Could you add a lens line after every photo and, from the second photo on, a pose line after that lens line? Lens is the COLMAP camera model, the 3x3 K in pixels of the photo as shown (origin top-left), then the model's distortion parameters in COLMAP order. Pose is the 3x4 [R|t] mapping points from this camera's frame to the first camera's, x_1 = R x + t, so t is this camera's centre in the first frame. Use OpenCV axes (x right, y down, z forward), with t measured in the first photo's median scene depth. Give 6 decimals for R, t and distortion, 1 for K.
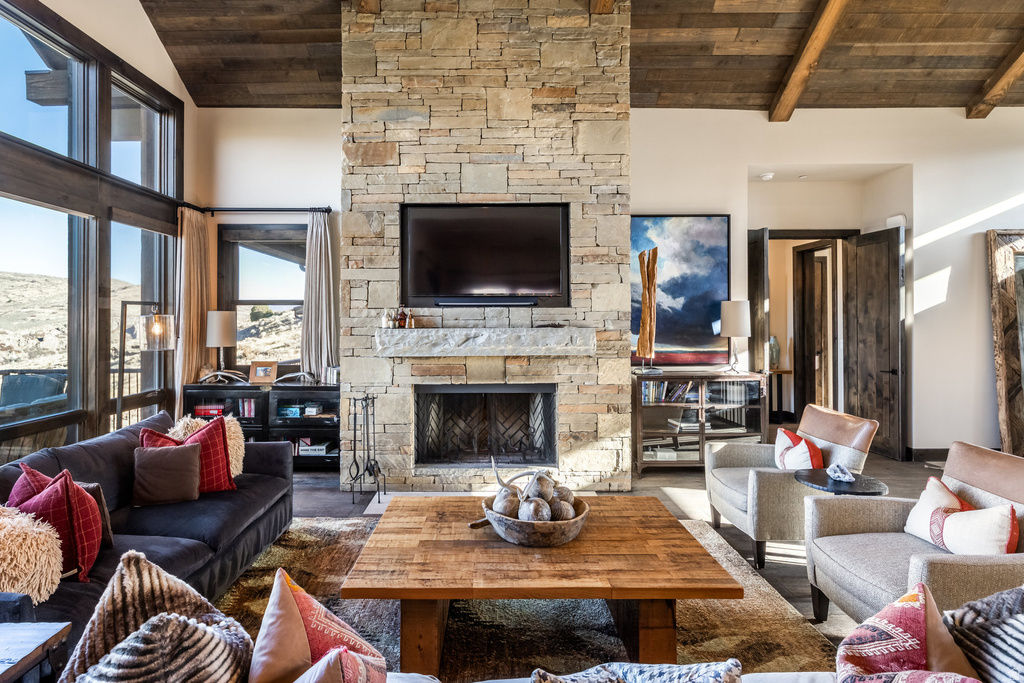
lens RADIAL K [[519.7, 0, 515.8], [0, 519.7, 315.4], [0, 0, 1]] dist [-0.004127, 0.000505]
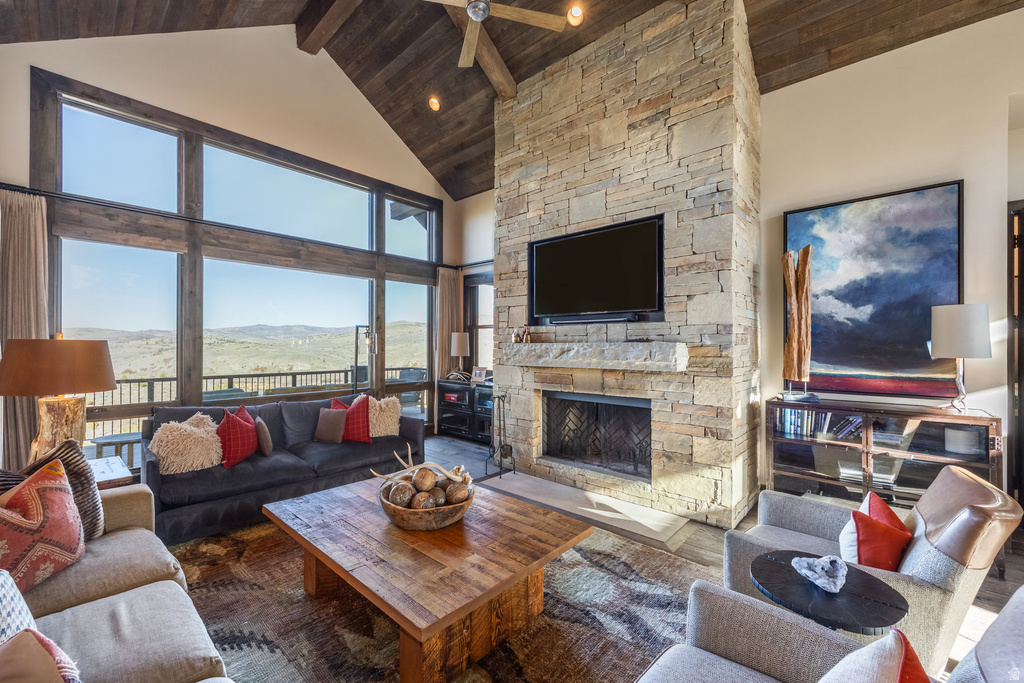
lens RADIAL K [[414.1, 0, 519.8], [0, 414.1, 342.1], [0, 0, 1]] dist [0.001718, -0.000336]
pose [[0.741302, -0.001796, -0.671169, 0.422206], [0.003310, 0.999994, 0.000980, 0.020830], [0.671163, -0.002948, 0.741304, 0.248638]]
